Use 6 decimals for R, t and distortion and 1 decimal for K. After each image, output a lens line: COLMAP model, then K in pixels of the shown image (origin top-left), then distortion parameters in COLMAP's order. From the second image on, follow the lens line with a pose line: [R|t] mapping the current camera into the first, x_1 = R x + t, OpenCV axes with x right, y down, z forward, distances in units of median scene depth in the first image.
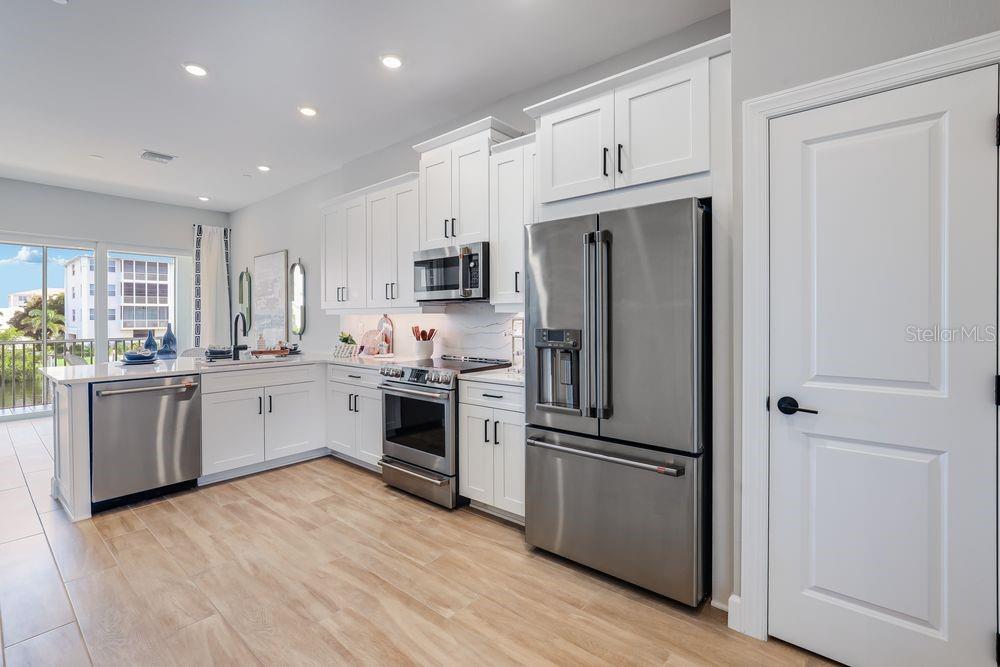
lens RADIAL K [[463.5, 0, 501.5], [0, 463.5, 319.2], [0, 0, 1]] dist [0.078148, 0.000160]
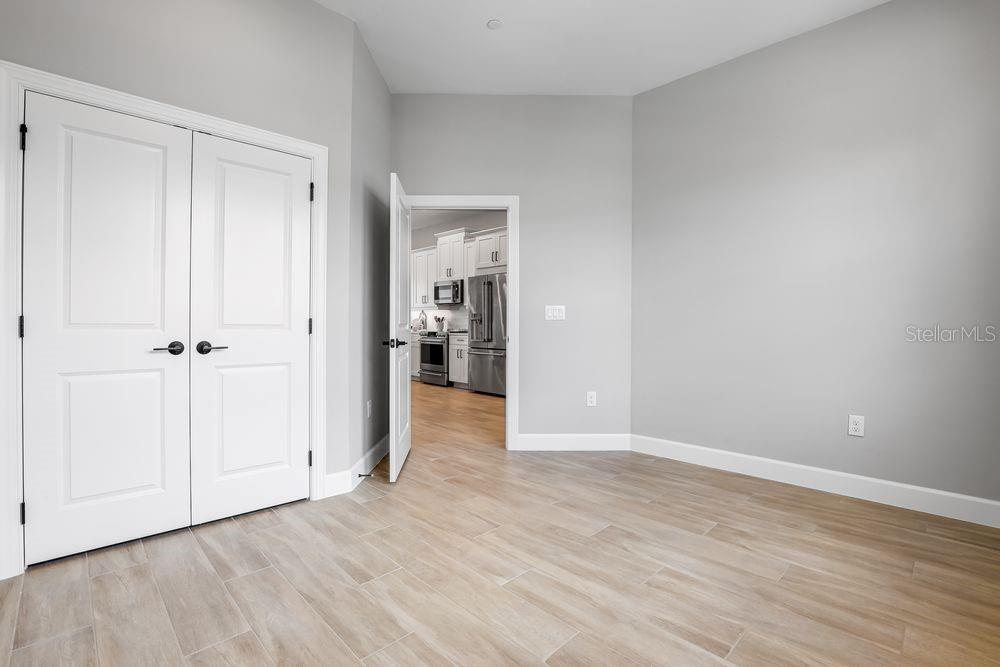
lens RADIAL K [[463.5, 0, 501.5], [0, 463.5, 319.2], [0, 0, 1]] dist [0.078148, 0.000160]
pose [[0.994707, -0.000311, -0.102752, 0.410641], [-0.000315, 0.999982, -0.006071, 0.052453], [0.102752, 0.006071, 0.994688, -1.345032]]
